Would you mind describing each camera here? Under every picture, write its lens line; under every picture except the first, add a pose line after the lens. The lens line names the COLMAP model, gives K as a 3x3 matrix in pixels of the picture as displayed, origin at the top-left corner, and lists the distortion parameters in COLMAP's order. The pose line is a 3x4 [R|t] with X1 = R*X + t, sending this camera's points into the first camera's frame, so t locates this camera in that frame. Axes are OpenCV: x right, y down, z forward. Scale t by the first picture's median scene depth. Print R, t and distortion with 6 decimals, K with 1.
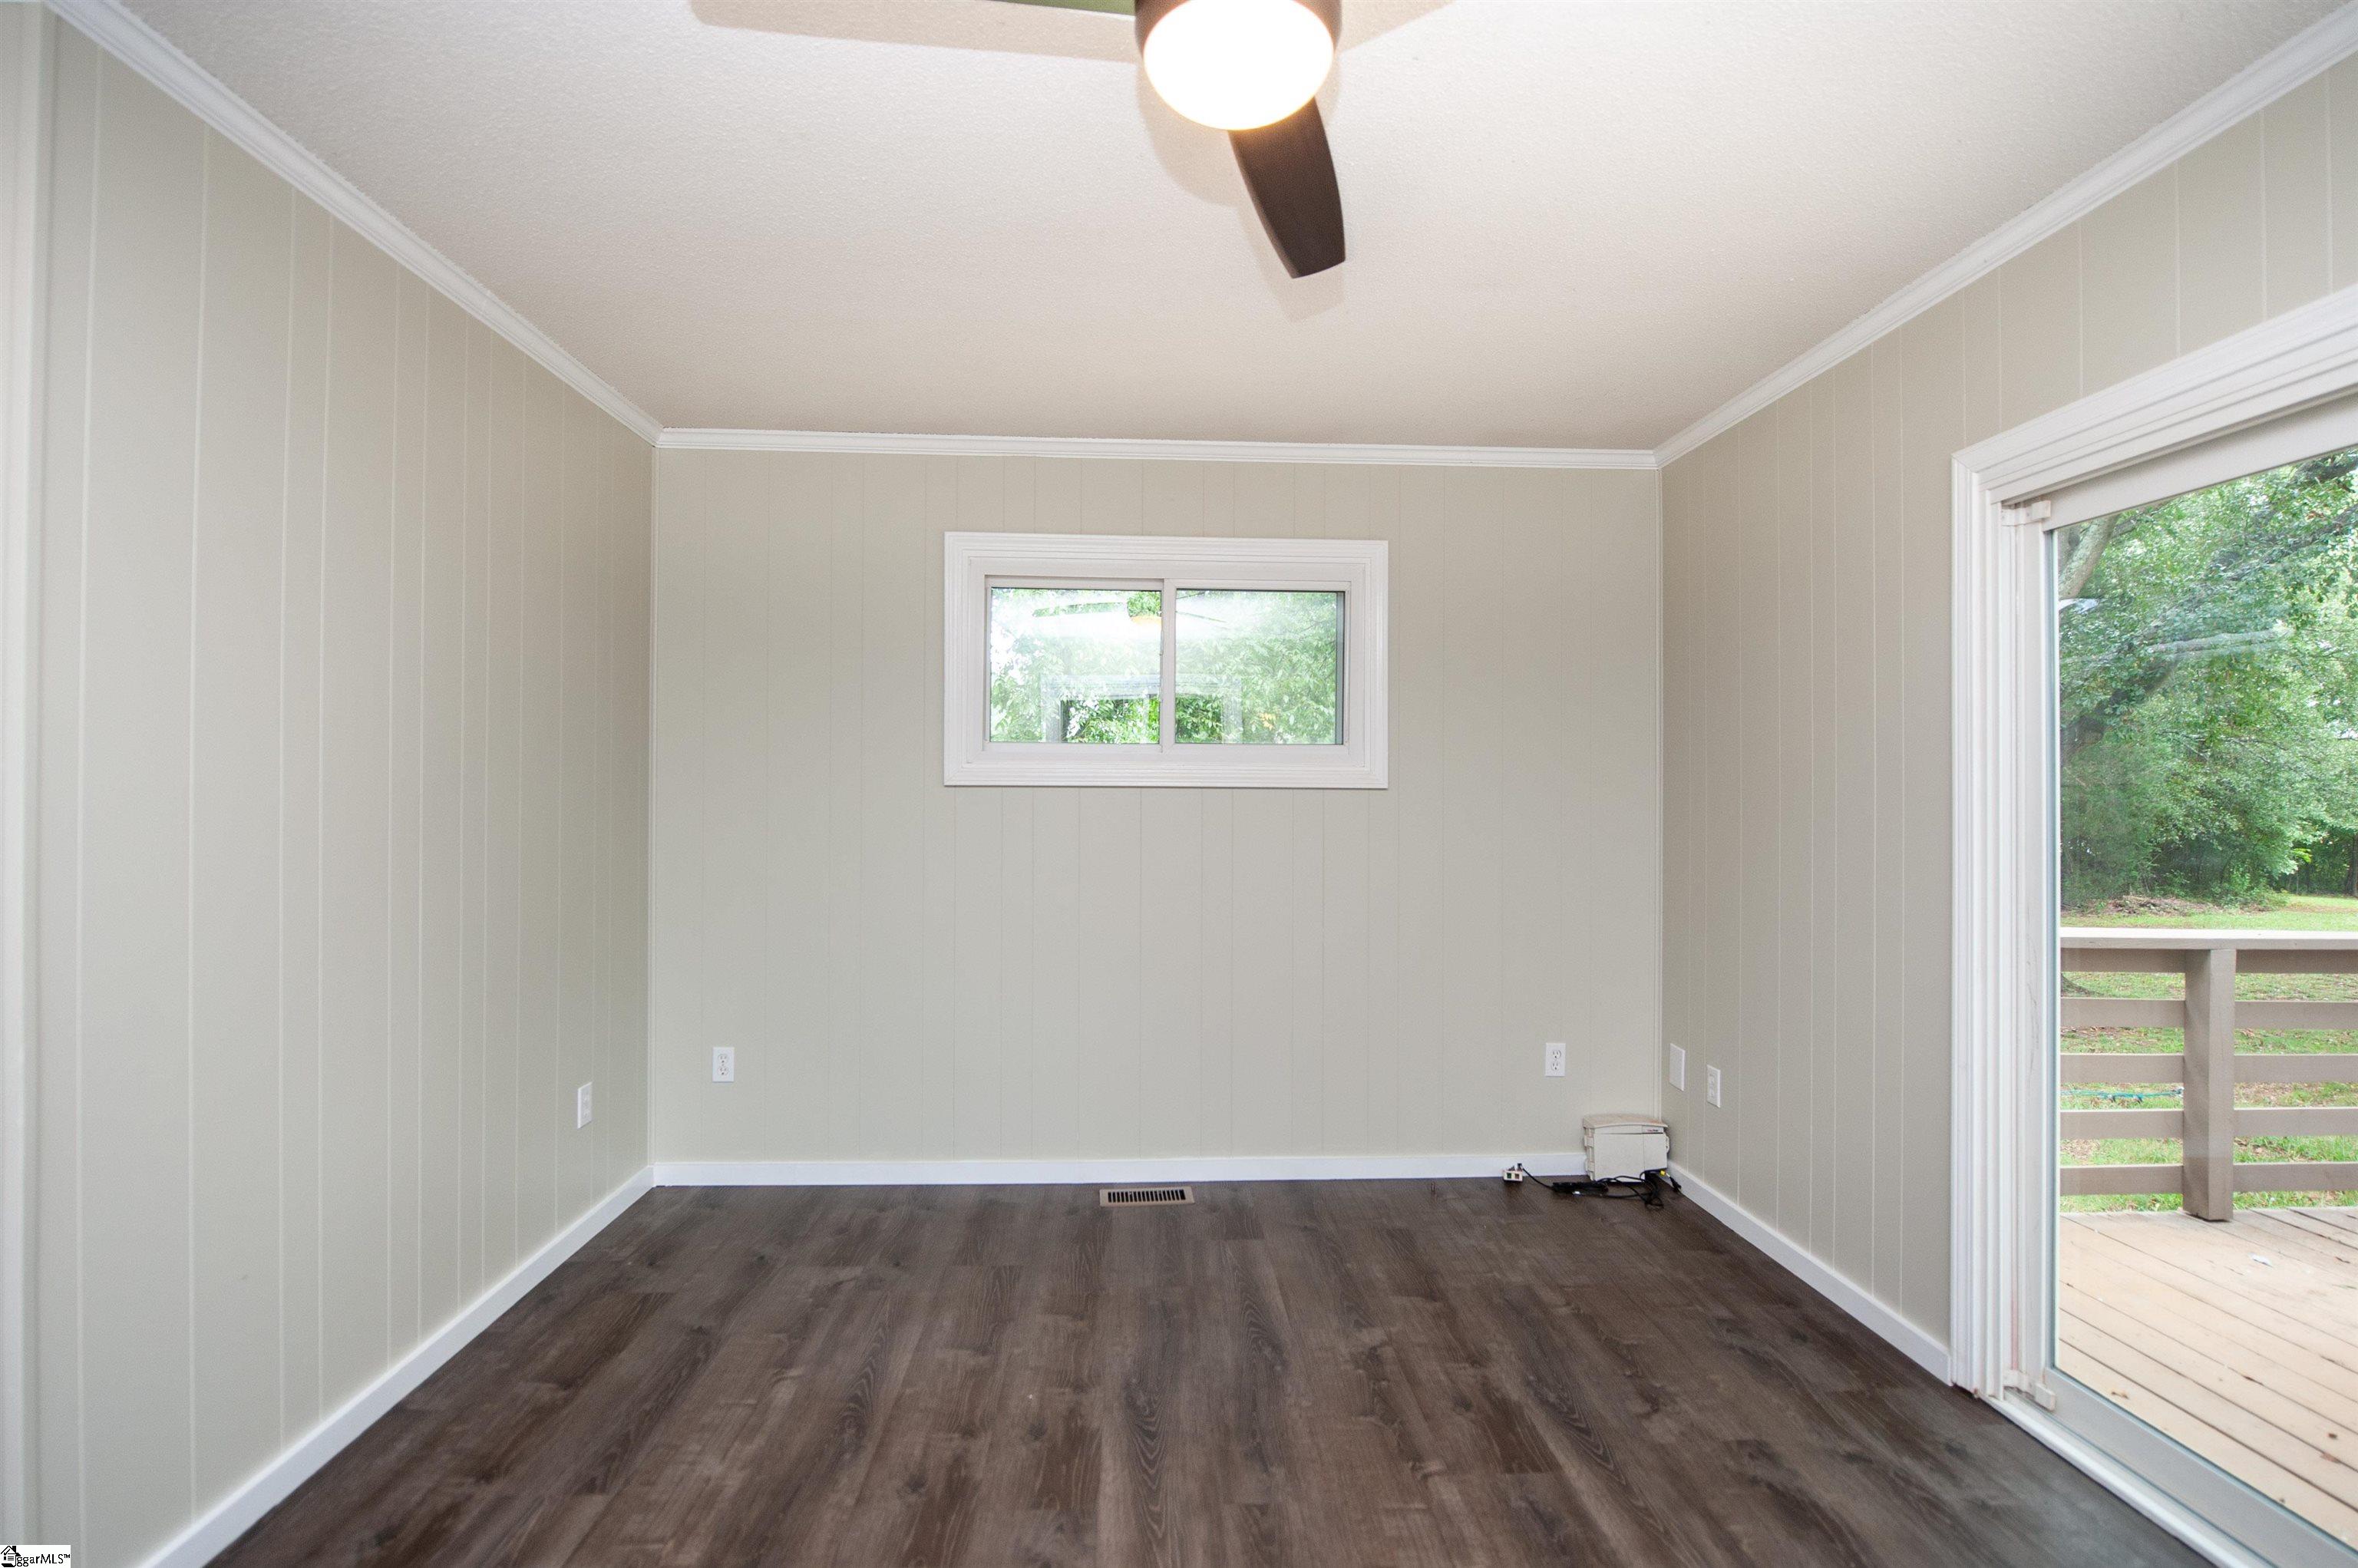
lens RADIAL K [[1139.0, 0, 1178.5], [0, 1139.0, 784.5], [0, 0, 1]] dist [-0.011395, -0.002511]
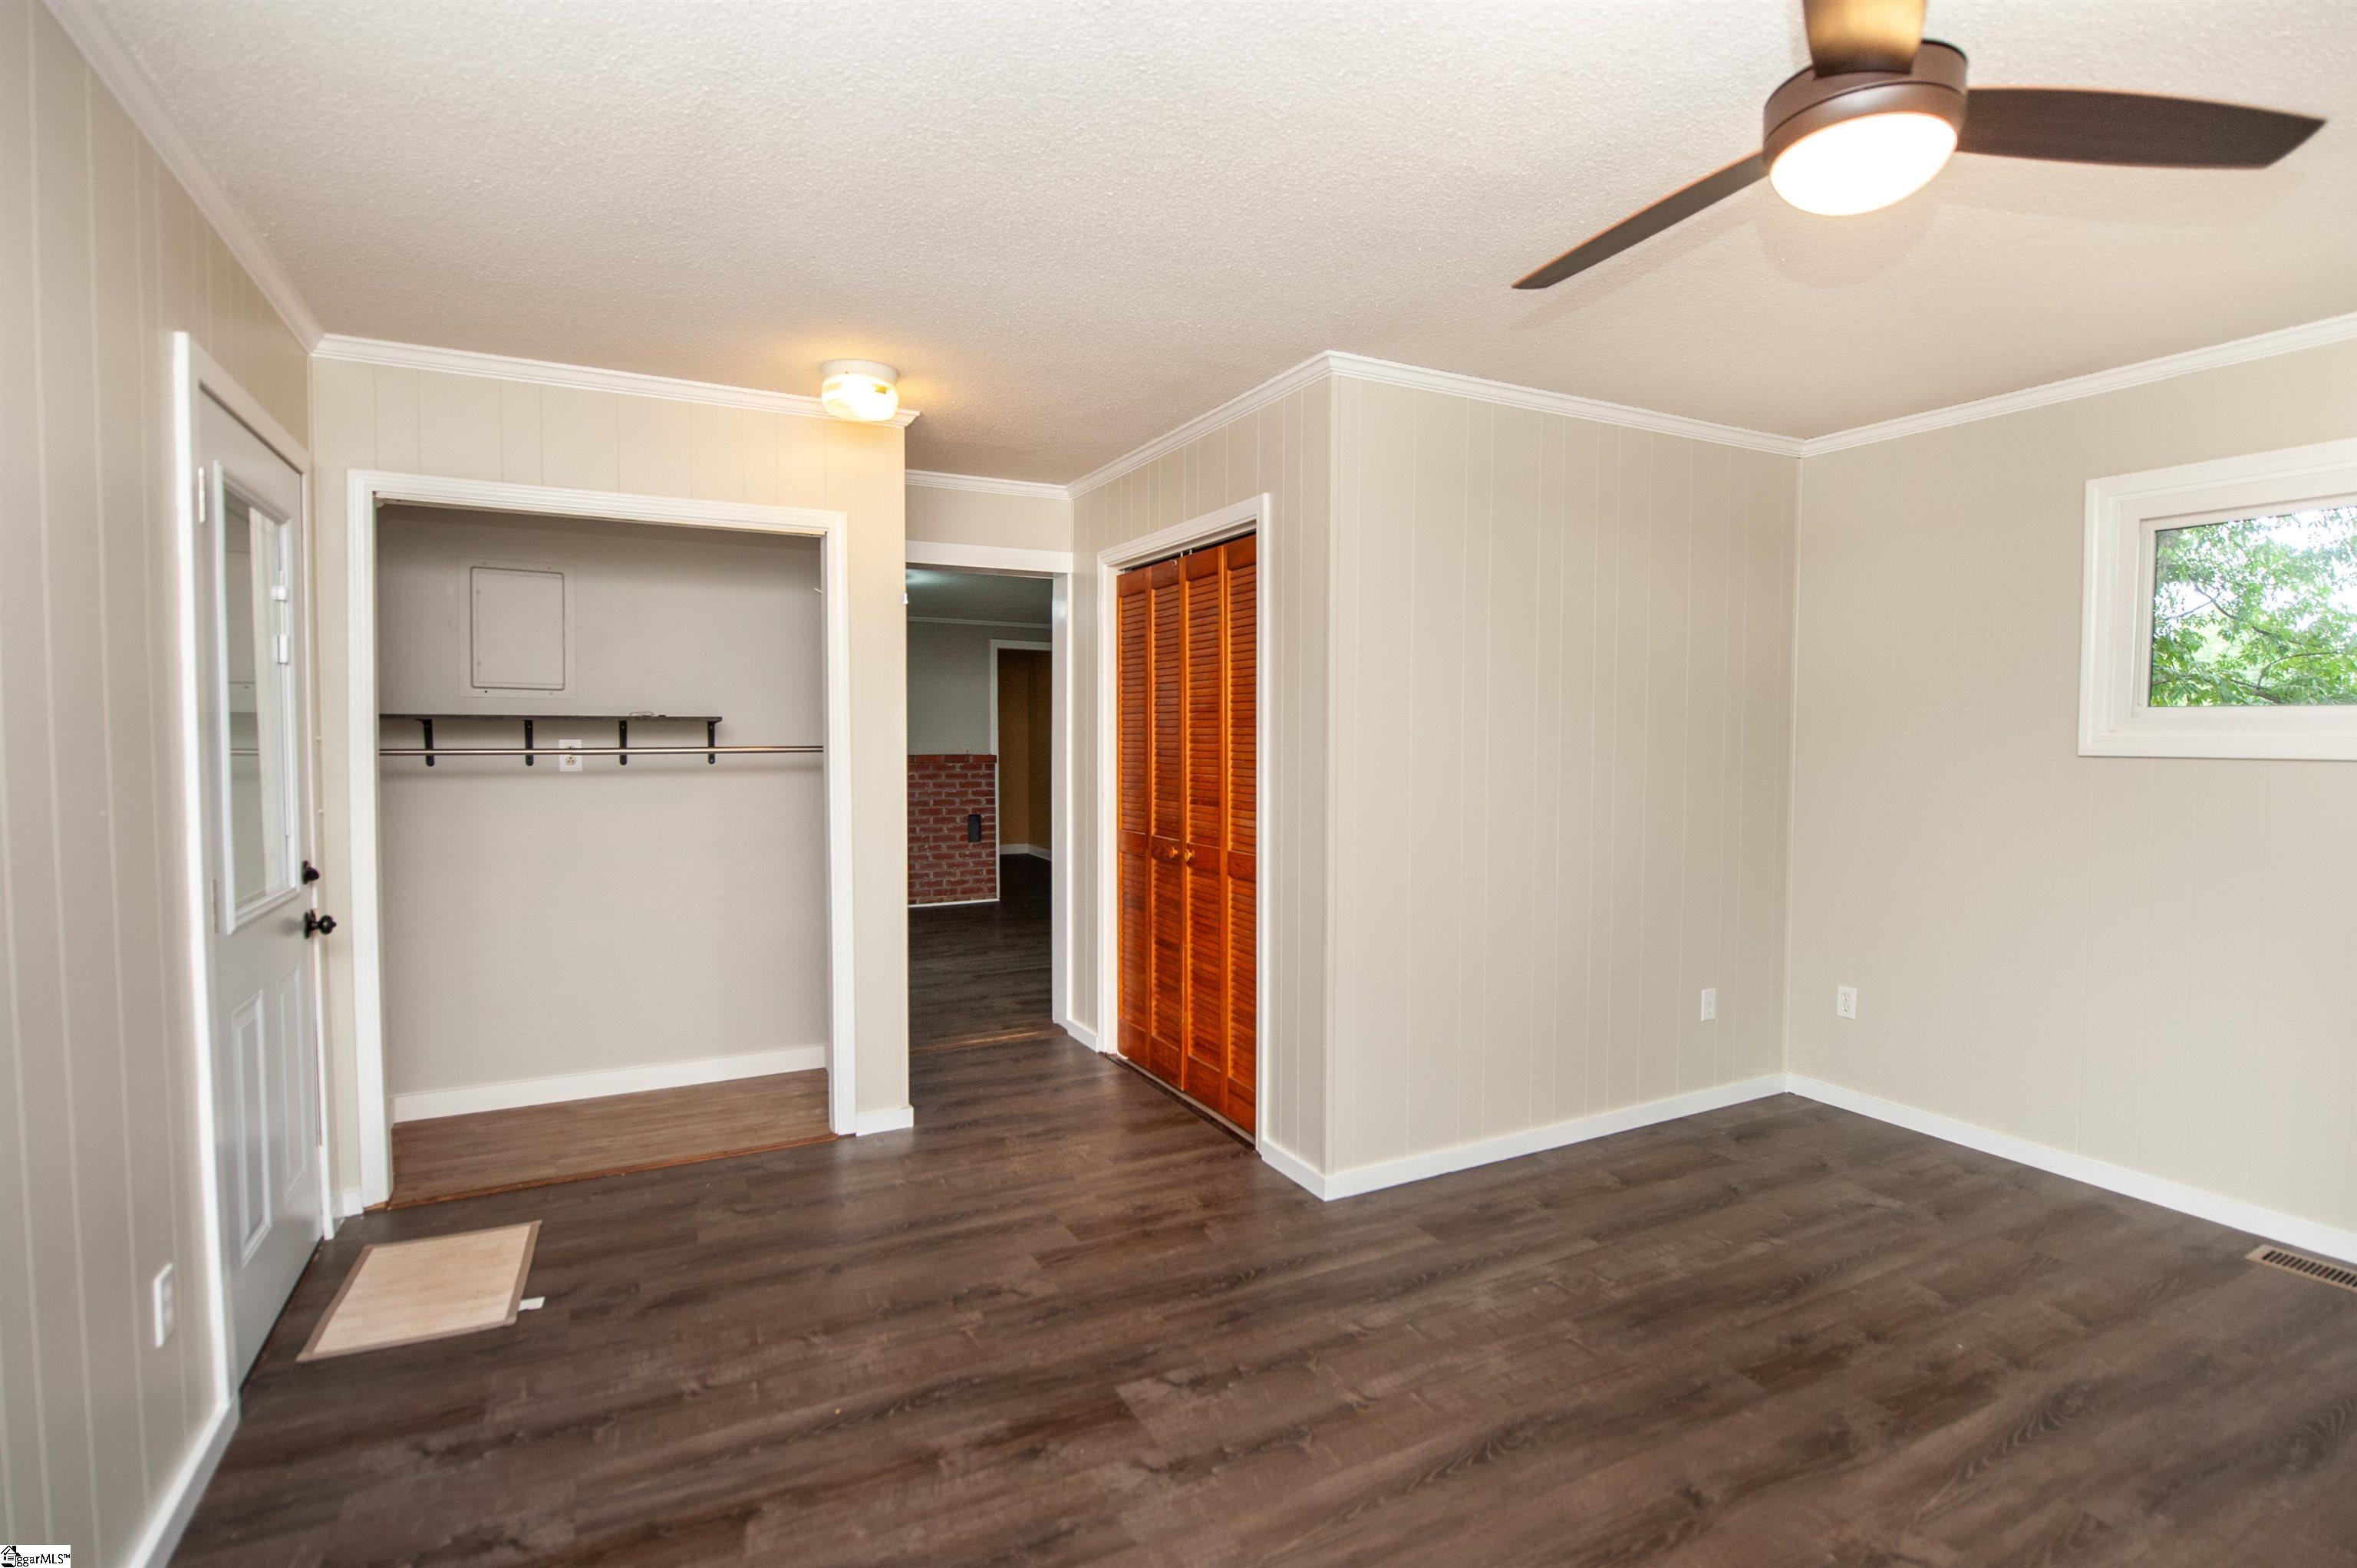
lens RADIAL K [[1138.5, 0, 1183.5], [0, 1138.5, 781.8], [0, 0, 1]] dist [-0.011395, -0.002511]
pose [[0.417913, 0.038130, -0.907687, 0.466243], [0.004659, 0.999016, 0.044112, -0.031756], [0.908475, -0.022664, 0.417324, -0.075515]]
